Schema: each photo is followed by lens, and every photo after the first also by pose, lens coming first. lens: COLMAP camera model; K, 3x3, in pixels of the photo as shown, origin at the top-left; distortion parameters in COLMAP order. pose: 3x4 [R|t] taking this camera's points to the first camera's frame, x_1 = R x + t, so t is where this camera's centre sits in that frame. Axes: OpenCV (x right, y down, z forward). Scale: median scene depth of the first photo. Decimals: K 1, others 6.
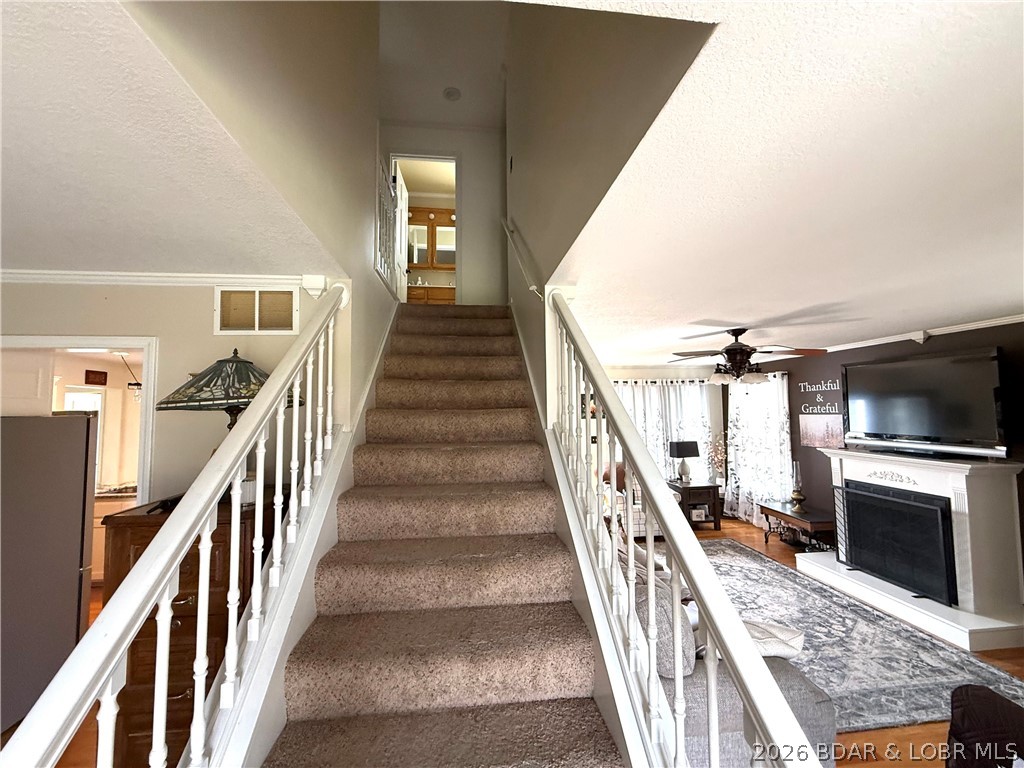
lens RADIAL K [[406.5, 0, 510.4], [0, 406.5, 382.1], [0, 0, 1]] dist [-0.001486, 0.000352]
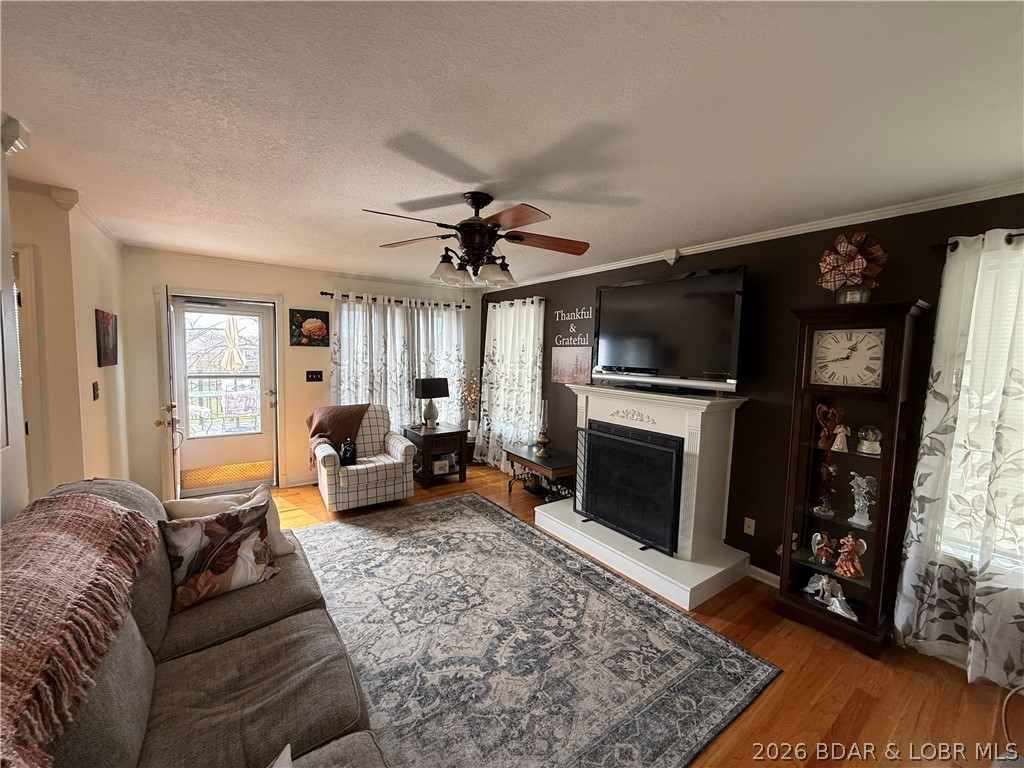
lens RADIAL K [[406.5, 0, 512.8], [0, 406.5, 381.8], [0, 0, 1]] dist [-0.001486, 0.000352]
pose [[0.870979, -0.004342, 0.491301, 0.258751], [-0.066113, 0.989831, 0.125953, 0.061909], [-0.486852, -0.142184, 0.861835, 0.345638]]
